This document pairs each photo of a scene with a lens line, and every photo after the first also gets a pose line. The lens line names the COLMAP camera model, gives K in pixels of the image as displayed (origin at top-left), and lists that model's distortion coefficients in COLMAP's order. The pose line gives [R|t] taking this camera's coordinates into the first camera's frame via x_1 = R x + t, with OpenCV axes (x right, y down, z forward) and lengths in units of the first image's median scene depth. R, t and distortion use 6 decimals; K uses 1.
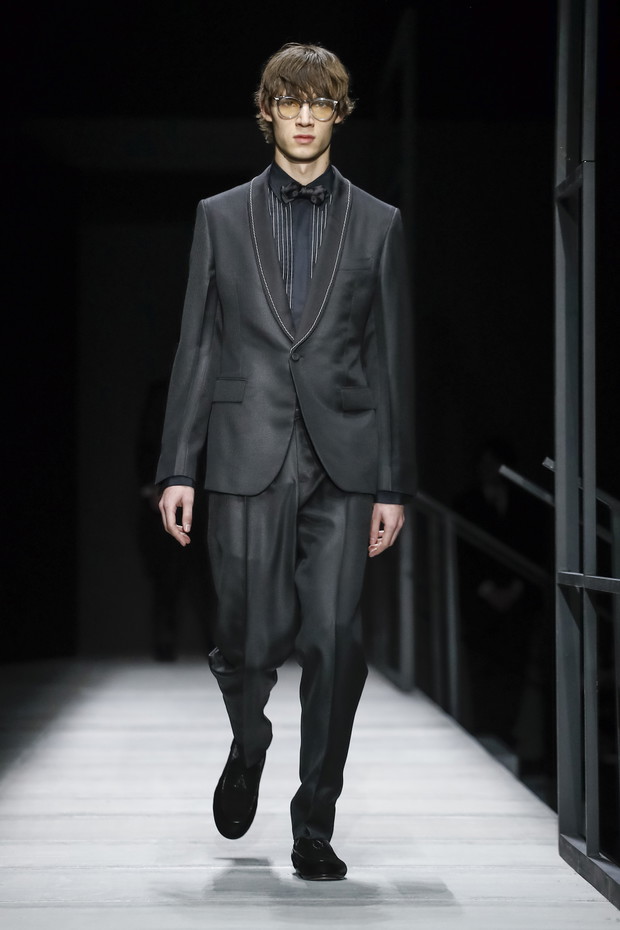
lens RADIAL K [[3498.8, 0, 310.0], [0, 3498.8, 465.0], [0, 0, 1]] dist [0.332406, 2.692690]
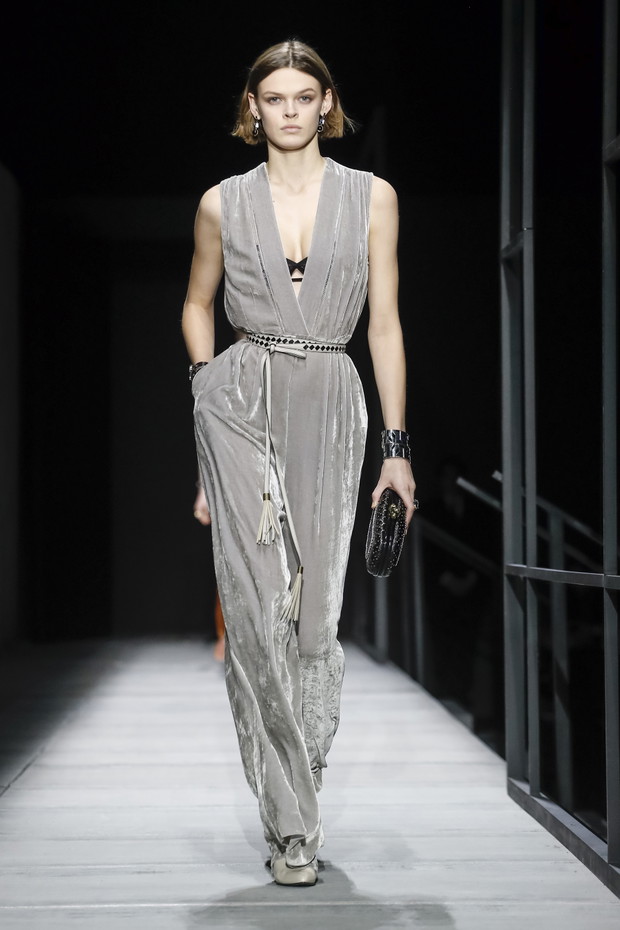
lens RADIAL K [[3150.0, 0, 295.3], [0, 3150.0, 463.1], [0, 0, 1]] dist [0.112603, 1.262357]
pose [[0.999963, -0.006671, 0.005359, -0.008202], [0.006659, 0.999975, 0.002223, -0.007716], [-0.005374, -0.002188, 0.999983, -0.098620]]
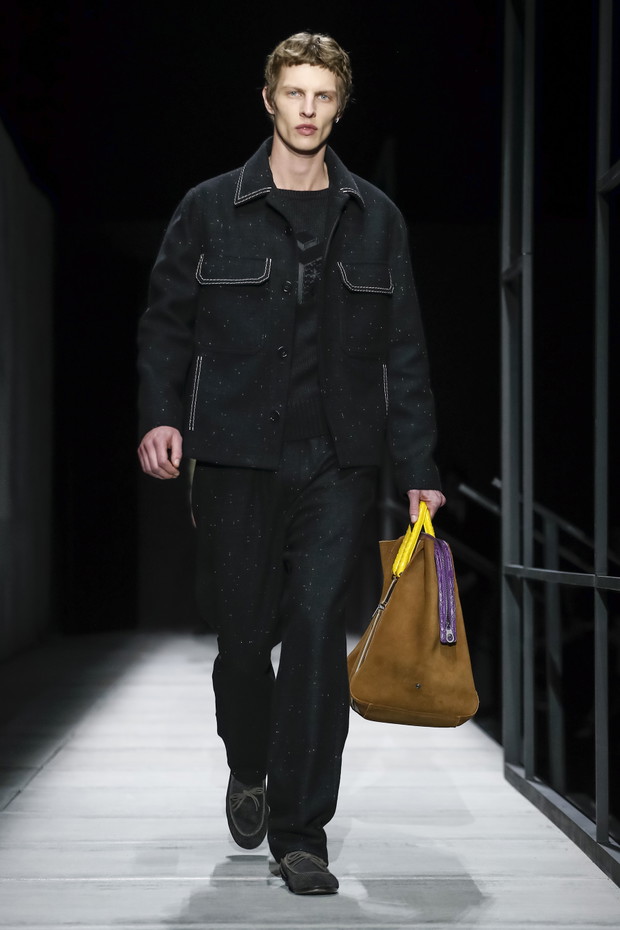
lens RADIAL K [[3078.7, 0, 310.0], [0, 3078.7, 465.0], [0, 0, 1]] dist [0.109063, -1.259788]
pose [[0.999957, -0.000052, 0.009244, -0.012810], [-0.000005, 0.999981, 0.006176, -0.014167], [-0.009244, -0.006176, 0.999938, -0.156354]]
